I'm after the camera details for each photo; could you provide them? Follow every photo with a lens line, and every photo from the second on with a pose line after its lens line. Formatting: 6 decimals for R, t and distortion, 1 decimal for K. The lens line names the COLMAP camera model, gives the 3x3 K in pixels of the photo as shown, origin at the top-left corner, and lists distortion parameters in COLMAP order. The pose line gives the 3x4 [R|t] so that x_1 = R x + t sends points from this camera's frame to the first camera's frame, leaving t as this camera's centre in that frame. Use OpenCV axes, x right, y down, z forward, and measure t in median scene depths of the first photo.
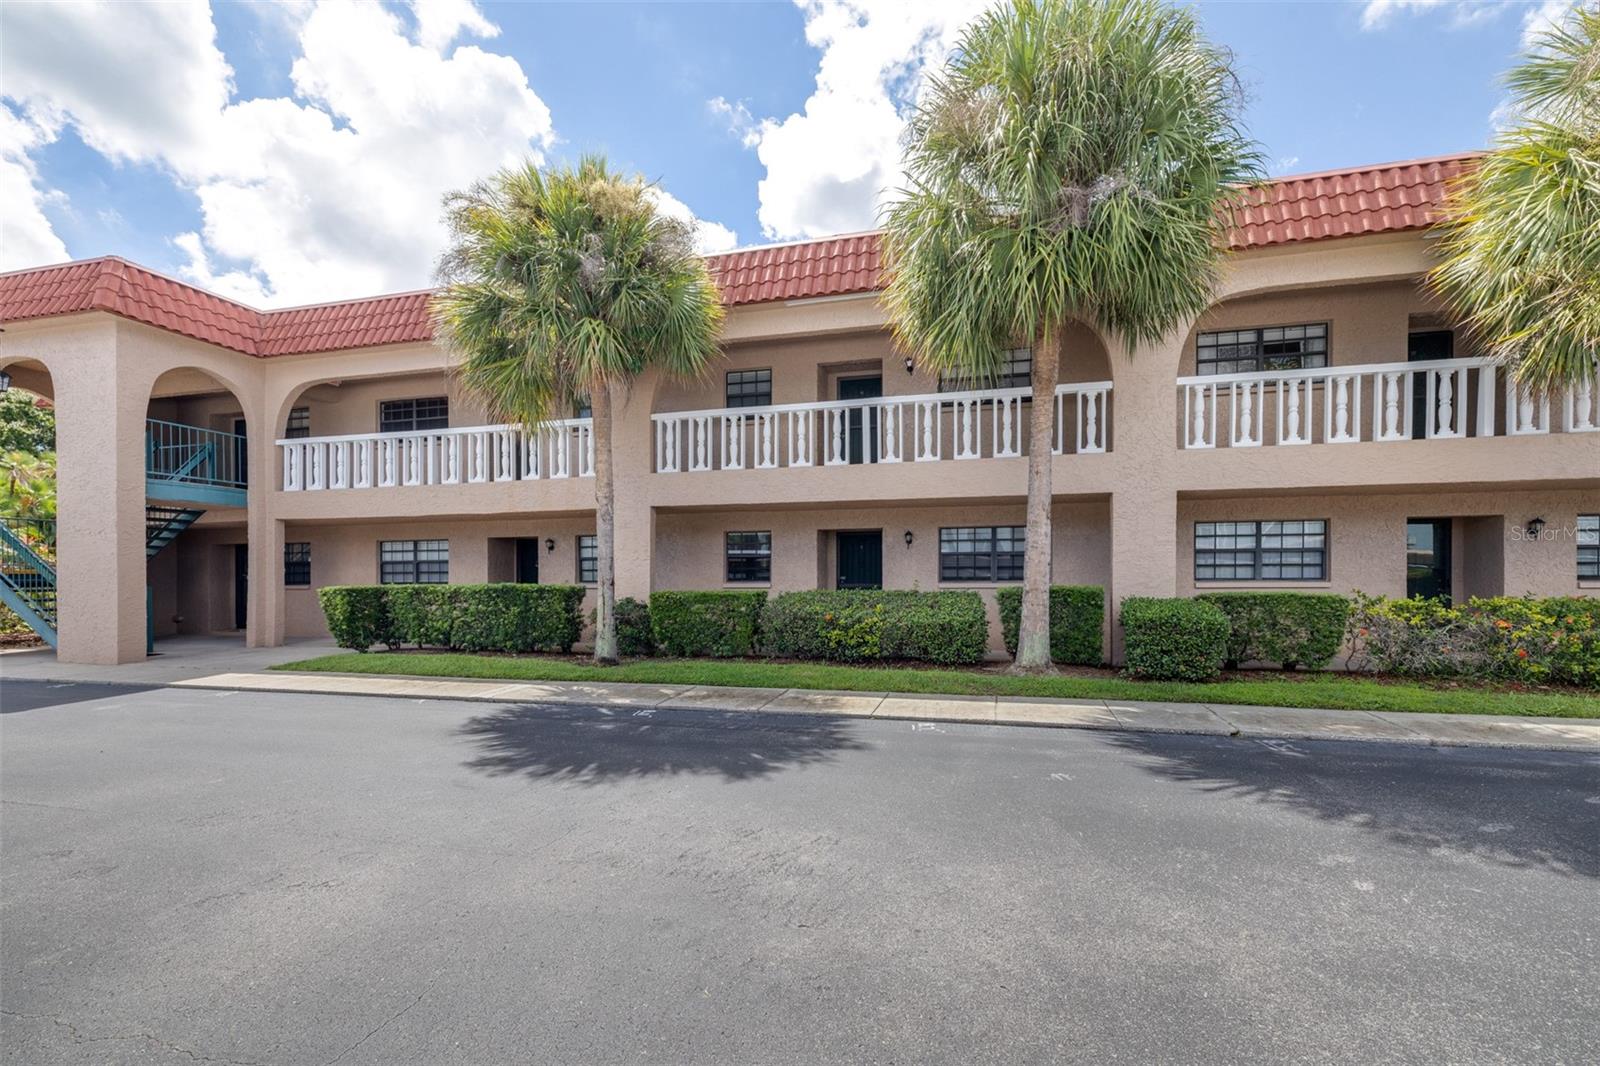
lens RADIAL K [[1071.9, 0, 798.9], [0, 1071.9, 539.7], [0, 0, 1]] dist [-0.039482, -0.000831]
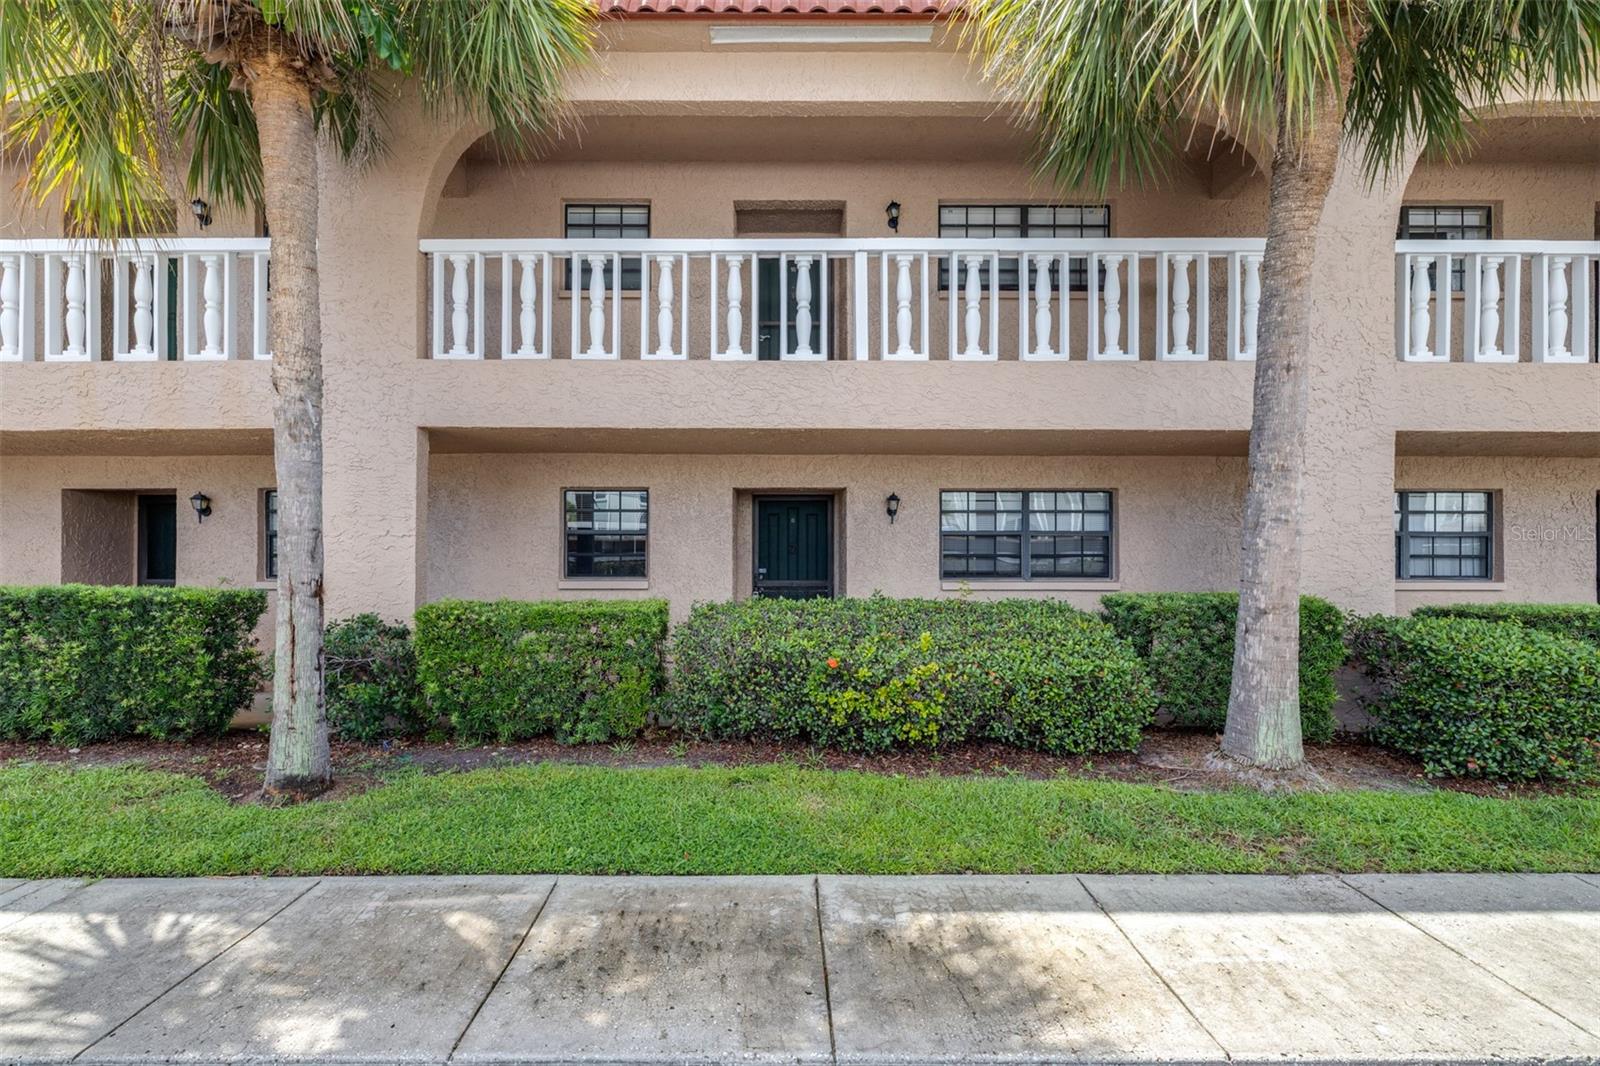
lens RADIAL K [[1934.0, 0, 803.3], [0, 1934.0, 532.0], [0, 0, 1]] dist [-0.031359, 0.000000]
pose [[0.916382, 0.011573, 0.400138, -0.326207], [-0.015802, 0.999849, 0.007271, 0.006460], [-0.399994, -0.012986, 0.916426, 0.127390]]
